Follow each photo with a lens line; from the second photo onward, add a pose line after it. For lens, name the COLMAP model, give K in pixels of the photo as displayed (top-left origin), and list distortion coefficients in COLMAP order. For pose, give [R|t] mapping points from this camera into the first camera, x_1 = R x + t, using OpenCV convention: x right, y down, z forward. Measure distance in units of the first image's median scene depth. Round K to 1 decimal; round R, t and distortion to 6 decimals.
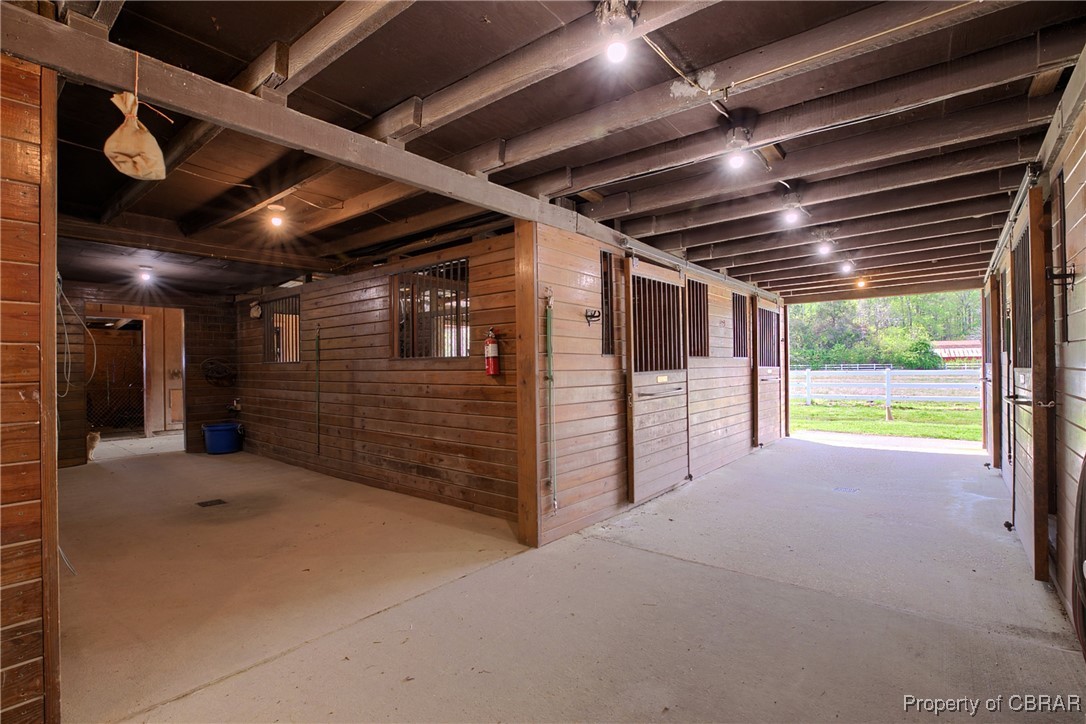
lens RADIAL K [[516.6, 0, 543.0], [0, 516.6, 362.0], [0, 0, 1]] dist [0.001539, 0.000536]
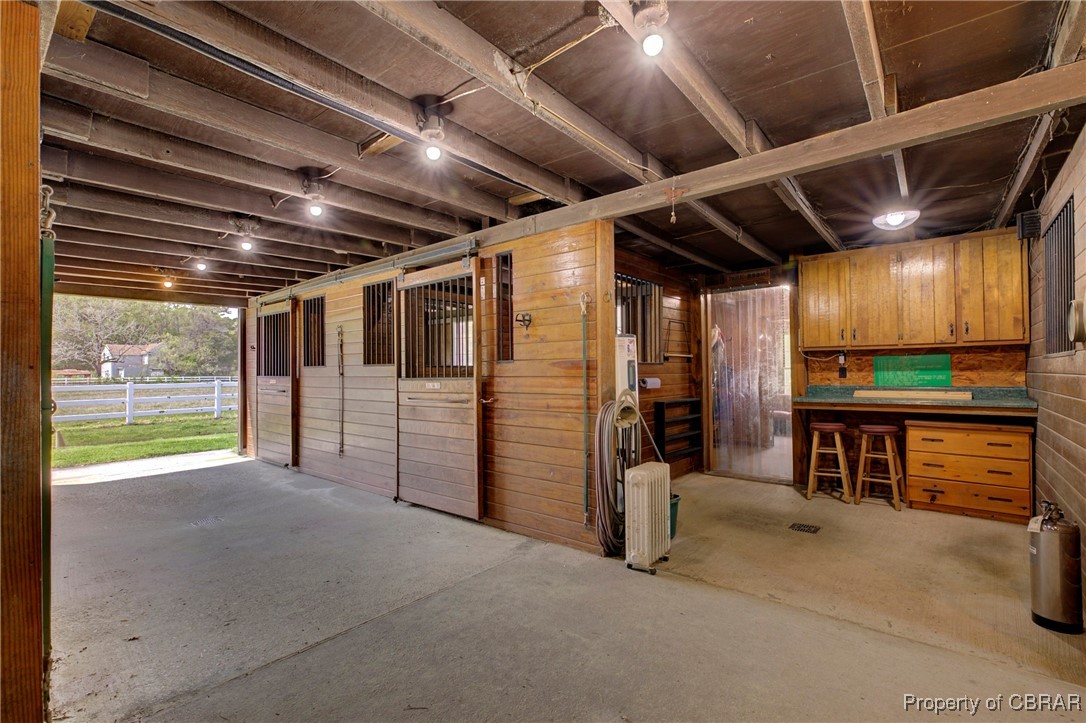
lens RADIAL K [[516.6, 0, 543.0], [0, 516.6, 361.5], [0, 0, 1]] dist [0.001539, 0.000536]
pose [[-0.003096, 0.030710, 0.999524, -0.410819], [0.001444, 0.999527, -0.030706, 0.009037], [-0.999994, 0.001348, -0.003139, 0.620436]]
